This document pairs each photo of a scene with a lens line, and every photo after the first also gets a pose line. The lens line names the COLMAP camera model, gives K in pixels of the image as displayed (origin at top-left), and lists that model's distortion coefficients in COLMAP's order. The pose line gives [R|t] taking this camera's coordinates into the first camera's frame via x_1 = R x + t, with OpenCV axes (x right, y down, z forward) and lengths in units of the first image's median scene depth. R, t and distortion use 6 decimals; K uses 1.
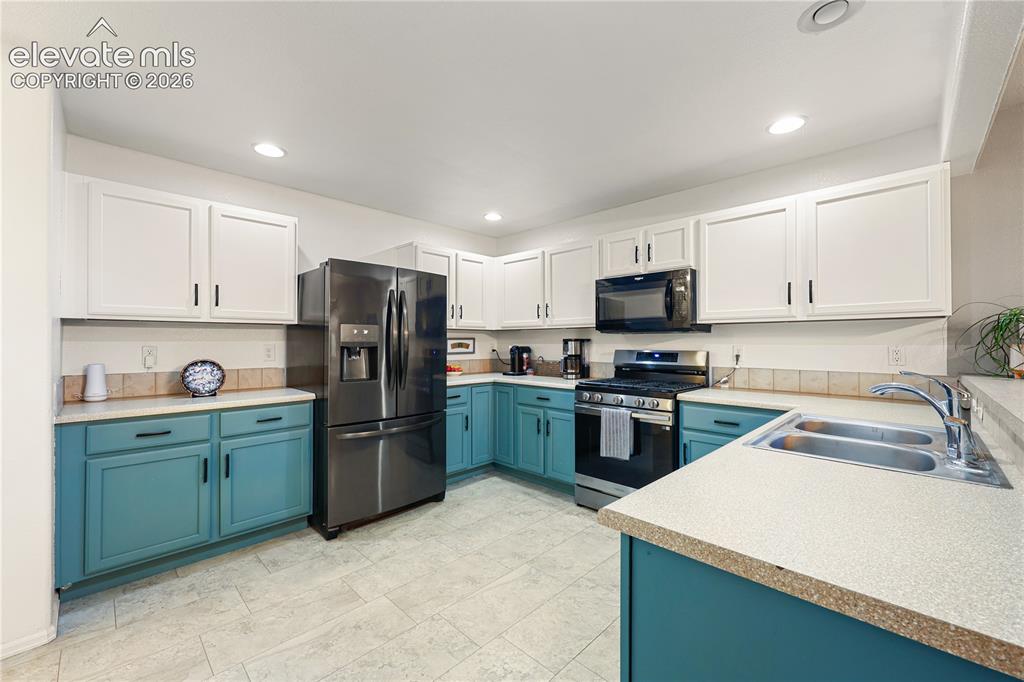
lens RADIAL K [[411.4, 0, 514.4], [0, 411.4, 341.1], [0, 0, 1]] dist [0.000237, 0.000981]
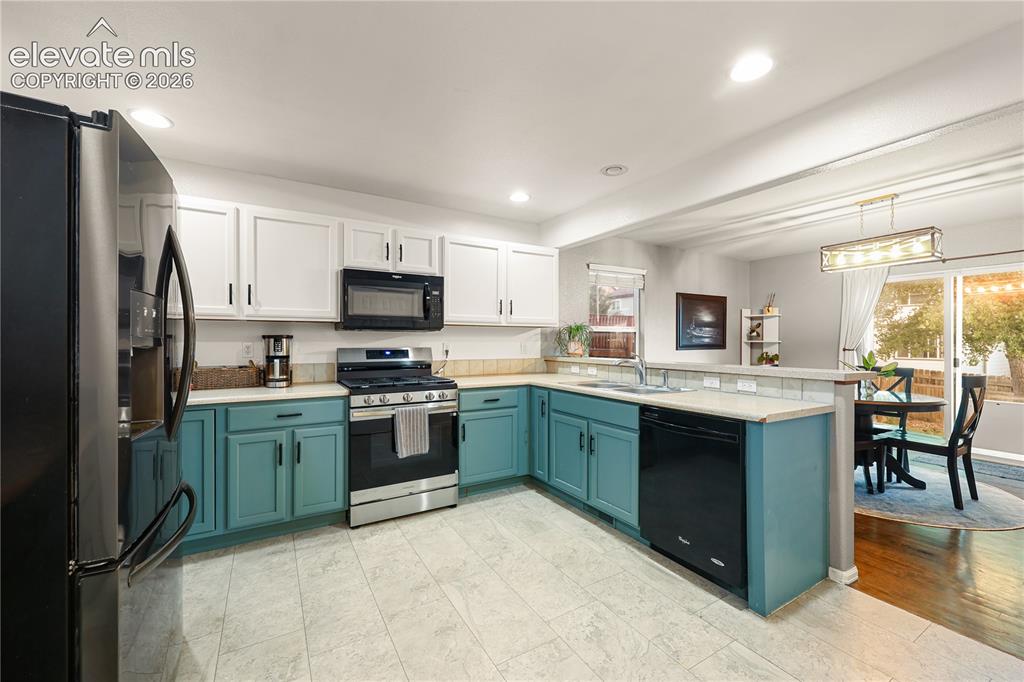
lens RADIAL K [[411.4, 0, 513.0], [0, 411.4, 341.9], [0, 0, 1]] dist [0.000237, 0.000981]
pose [[0.259311, -0.000363, 0.965794, -0.632690], [-0.003961, 0.999991, 0.001439, 0.005587], [-0.965786, -0.004199, 0.259307, 0.487916]]
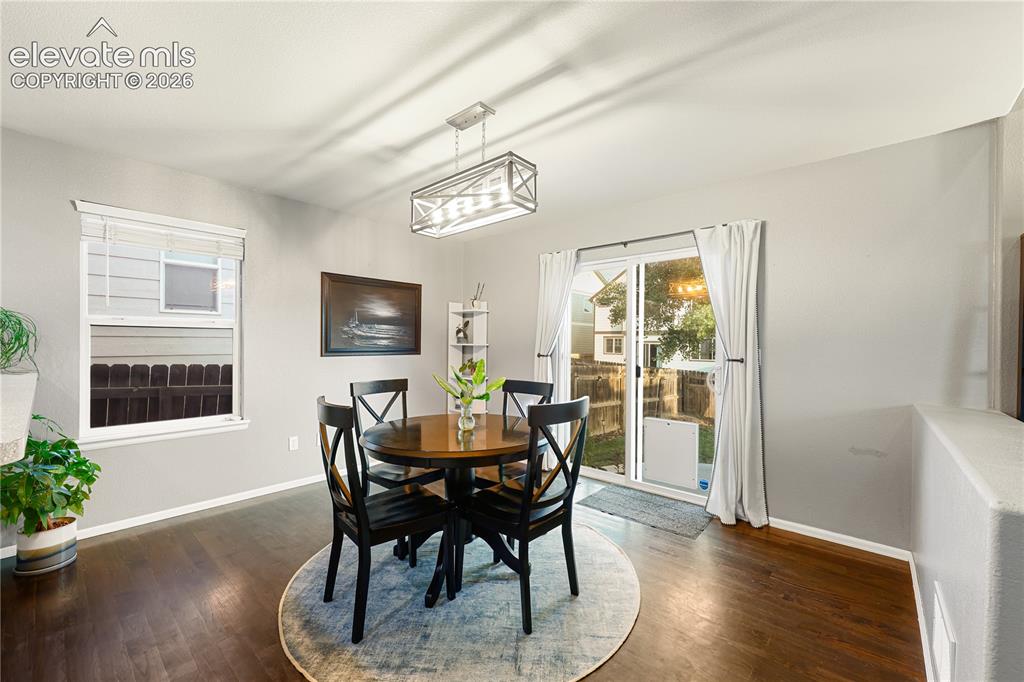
lens RADIAL K [[411.4, 0, 514.9], [0, 411.4, 344.5], [0, 0, 1]] dist [0.000237, 0.000981]
pose [[-0.047983, 0.000414, 0.998848, 0.053964], [-0.009822, 0.999951, -0.000886, 0.001280], [-0.998800, -0.009853, -0.047976, -0.273846]]
